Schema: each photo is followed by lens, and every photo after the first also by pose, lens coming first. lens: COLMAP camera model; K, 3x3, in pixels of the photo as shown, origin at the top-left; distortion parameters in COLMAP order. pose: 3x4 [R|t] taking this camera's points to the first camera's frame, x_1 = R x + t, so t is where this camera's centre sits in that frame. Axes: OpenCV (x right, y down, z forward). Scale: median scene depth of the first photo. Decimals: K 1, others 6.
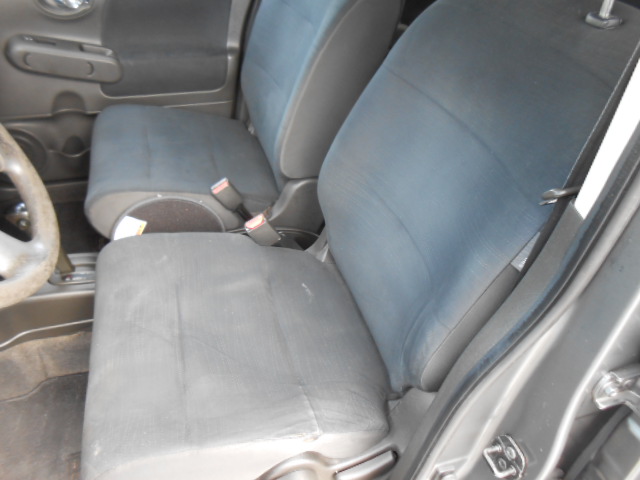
lens RADIAL K [[485.9, 0, 322.2], [0, 485.9, 245.0], [0, 0, 1]] dist [-0.041170, 0.043313]
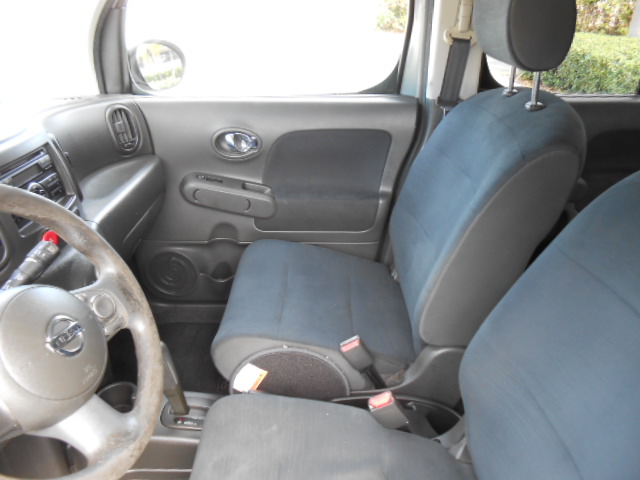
lens RADIAL K [[485.9, 0, 324.5], [0, 485.9, 240.5], [0, 0, 1]] dist [-0.041170, 0.043313]
pose [[0.951643, 0.086315, -0.294829, -0.003985], [-0.153803, 0.964642, -0.214031, -0.105233], [0.265931, 0.249027, 0.931271, 0.089590]]
